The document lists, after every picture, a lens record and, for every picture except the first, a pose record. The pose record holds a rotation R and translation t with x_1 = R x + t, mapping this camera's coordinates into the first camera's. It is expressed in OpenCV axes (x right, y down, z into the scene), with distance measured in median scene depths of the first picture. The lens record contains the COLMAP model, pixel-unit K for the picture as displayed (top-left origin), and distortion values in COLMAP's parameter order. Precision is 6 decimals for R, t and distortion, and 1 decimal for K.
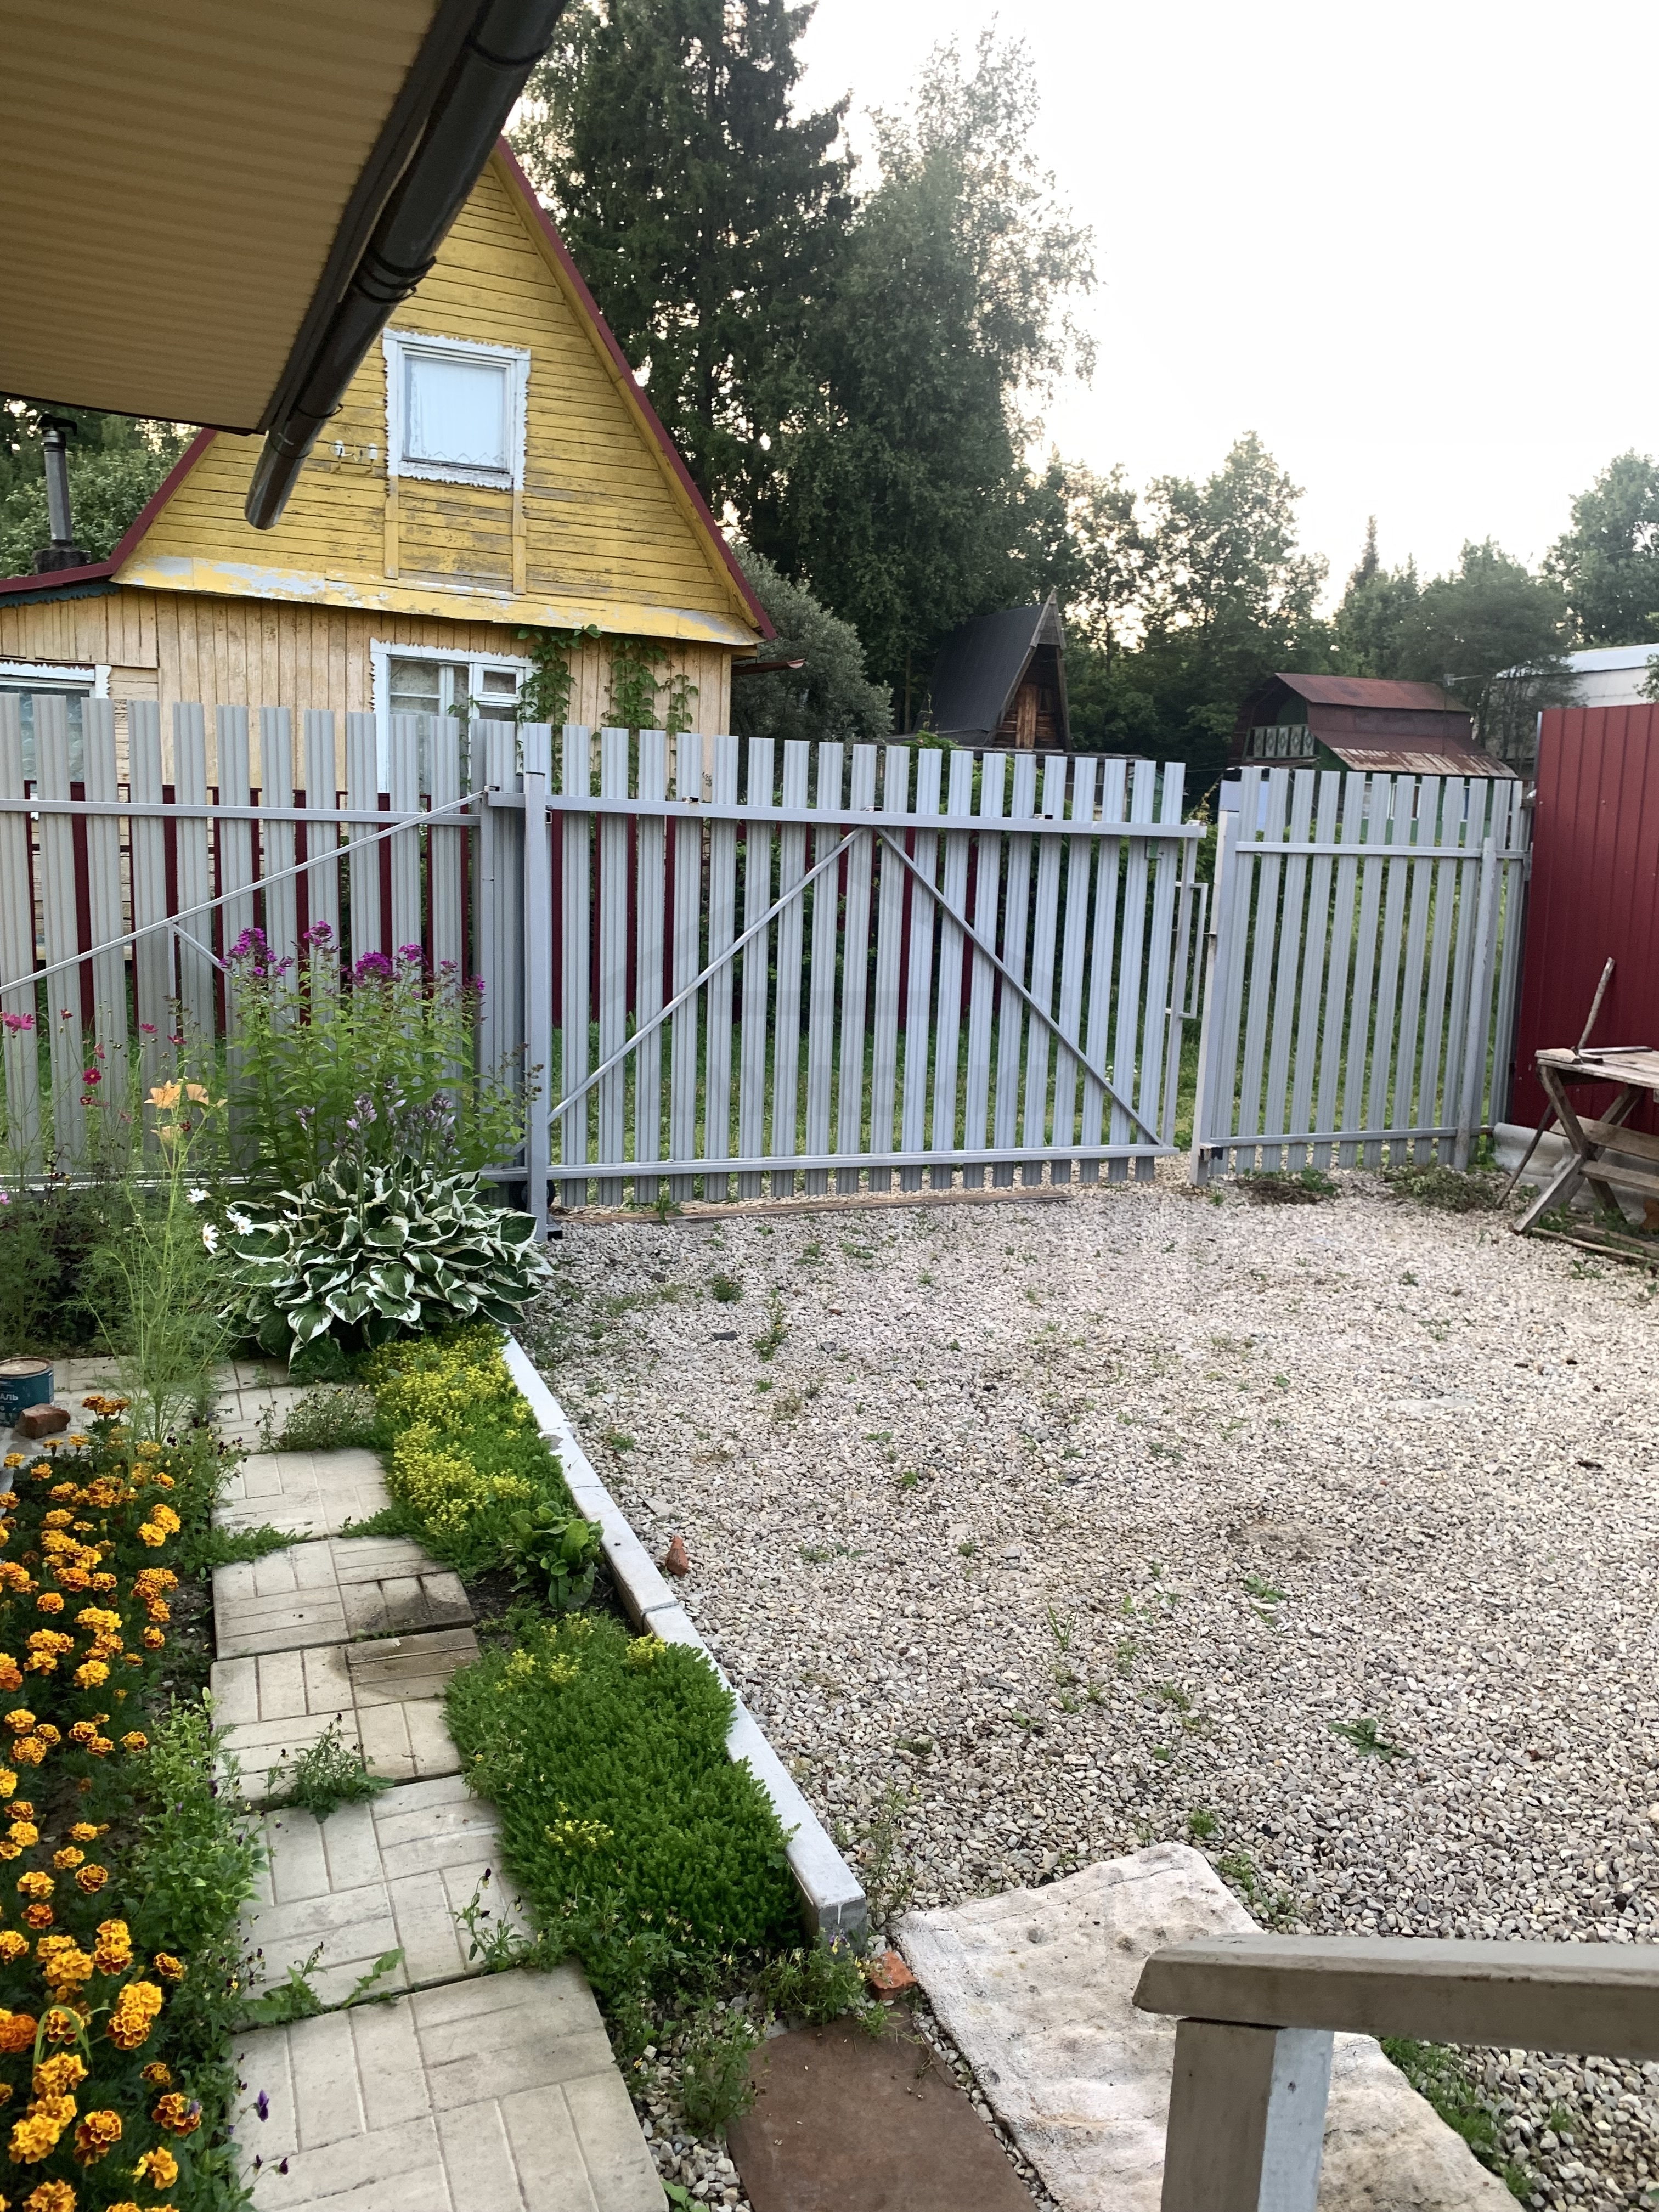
lens RADIAL K [[1694.6, 0, 853.0], [0, 1694.6, 1121.9], [0, 0, 1]] dist [0.100747, -0.195678]
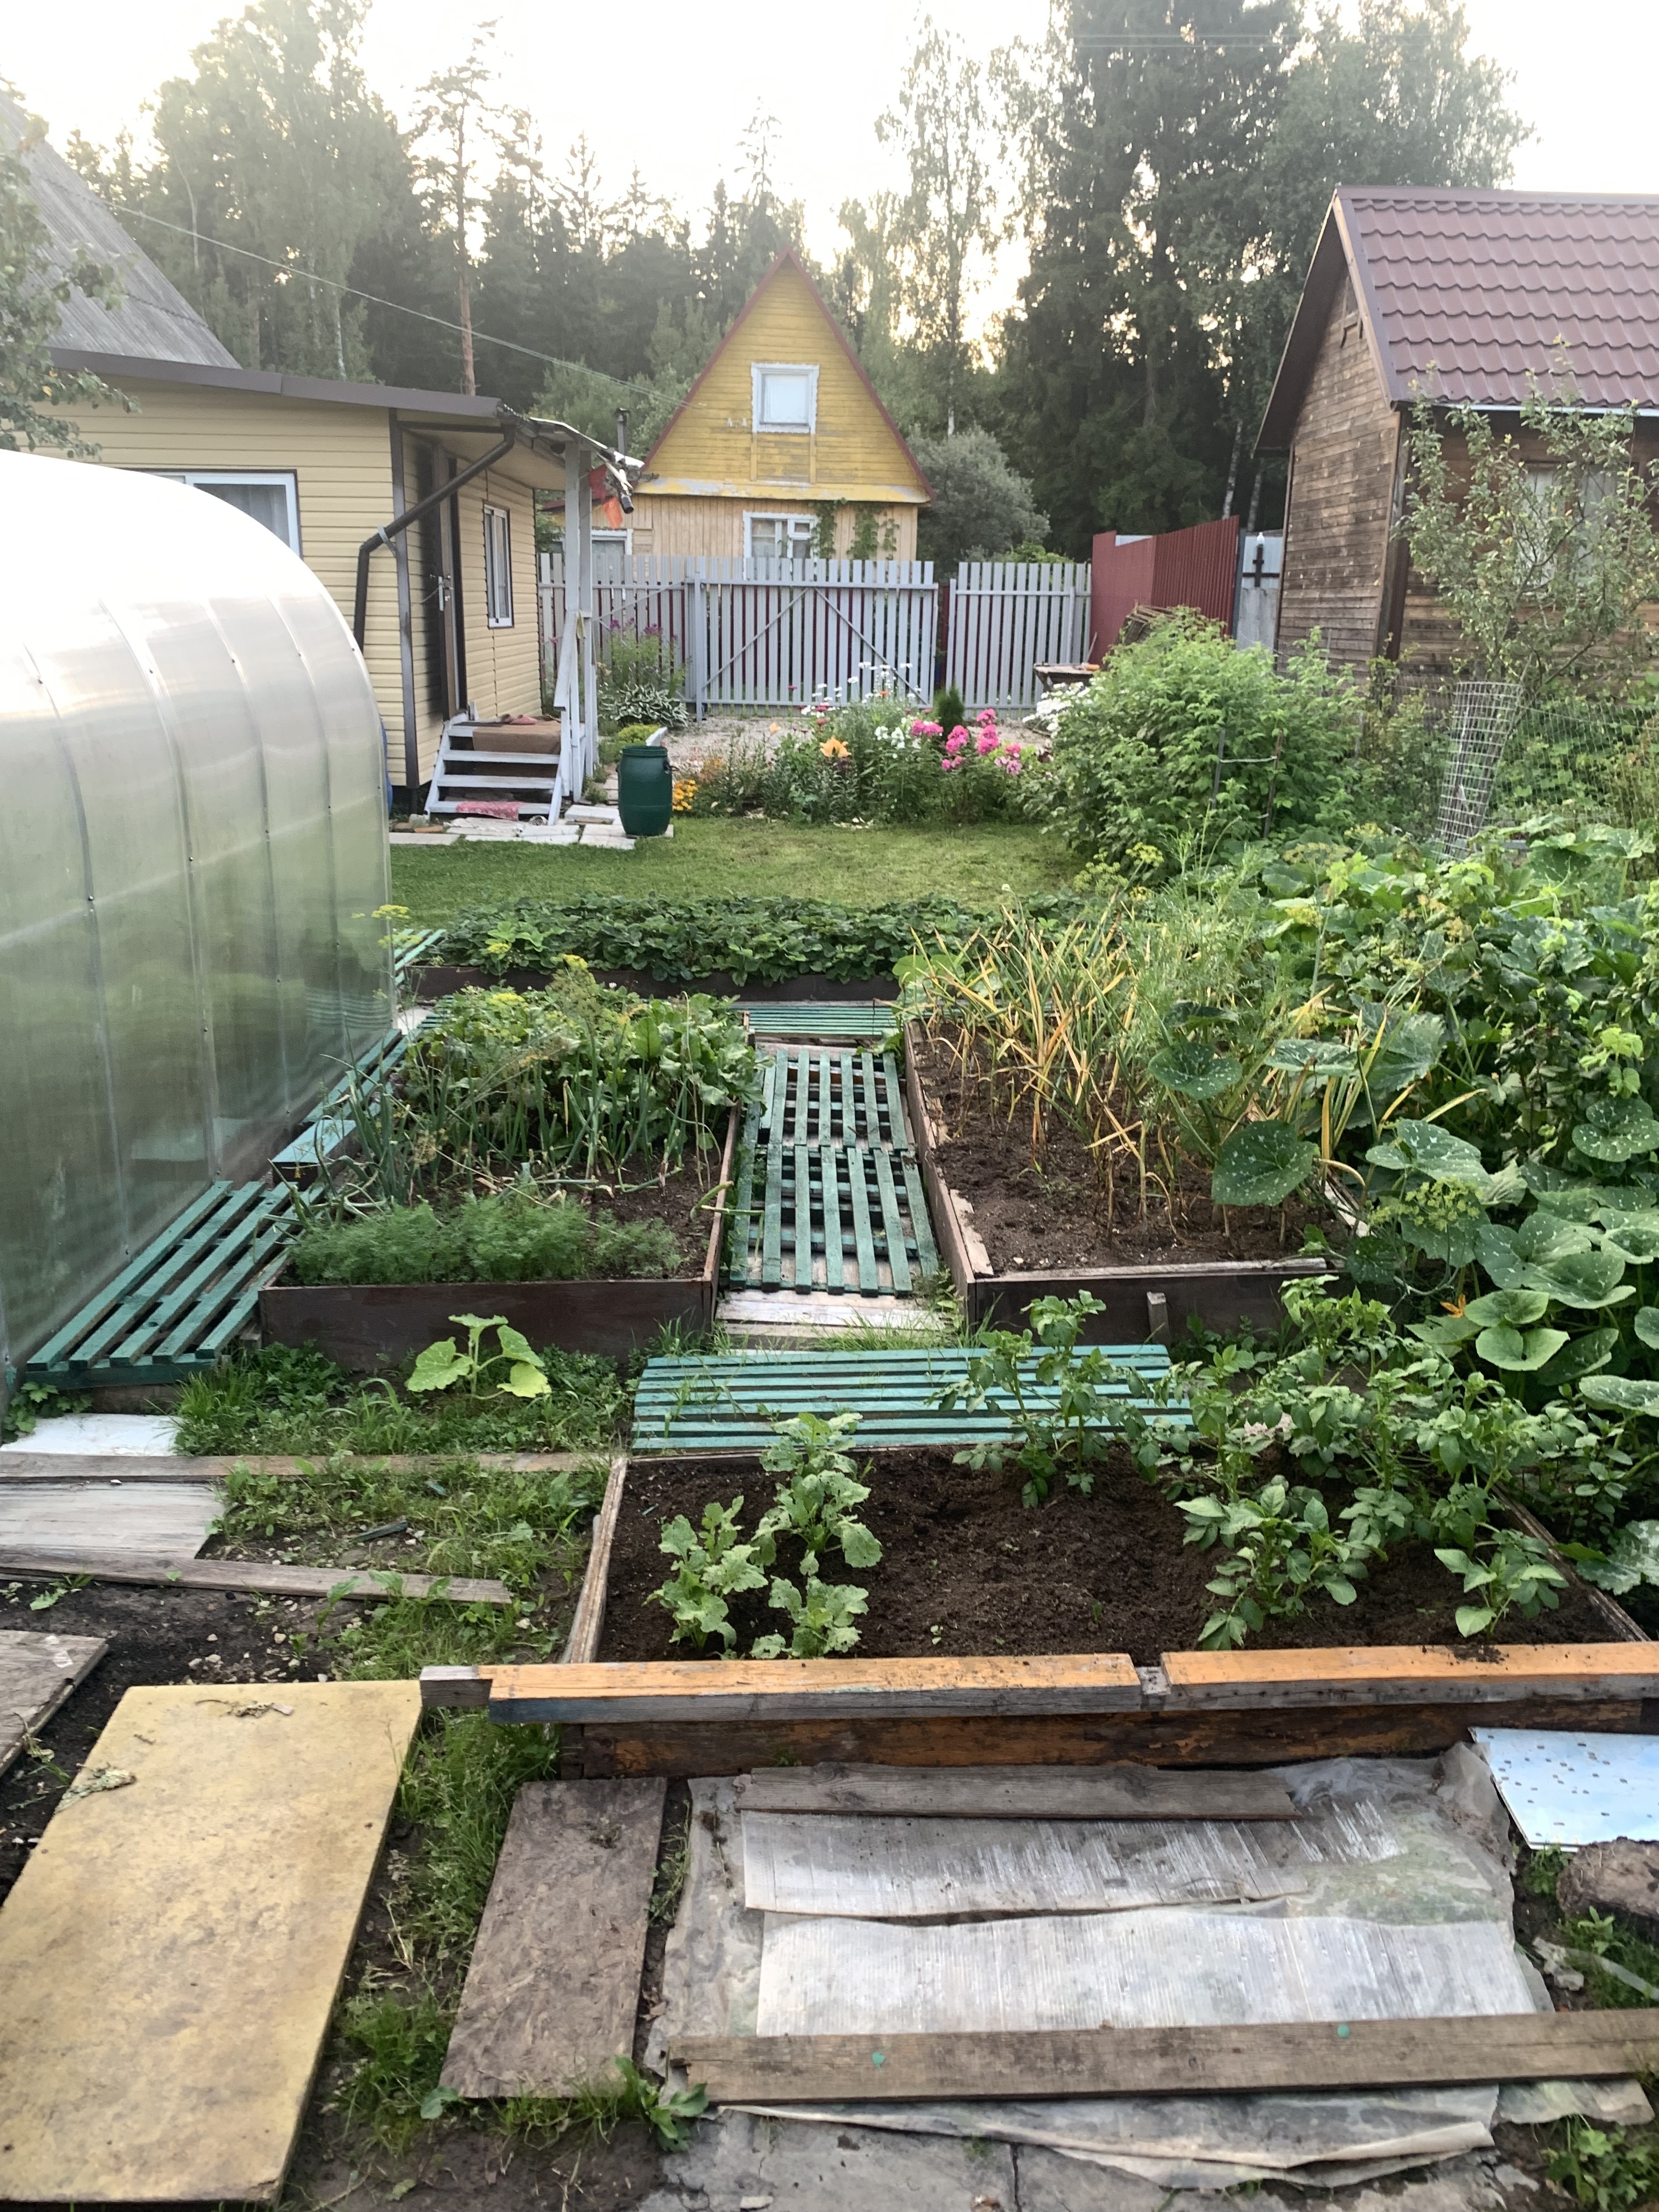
lens RADIAL K [[1694.6, 0, 853.0], [0, 1694.6, 1121.9], [0, 0, 1]] dist [0.100747, -0.195678]
pose [[0.932106, 0.084930, -0.352087, 0.669746], [-0.045684, 0.991923, 0.118327, 0.222537], [0.359293, -0.094208, 0.928458, -1.028731]]
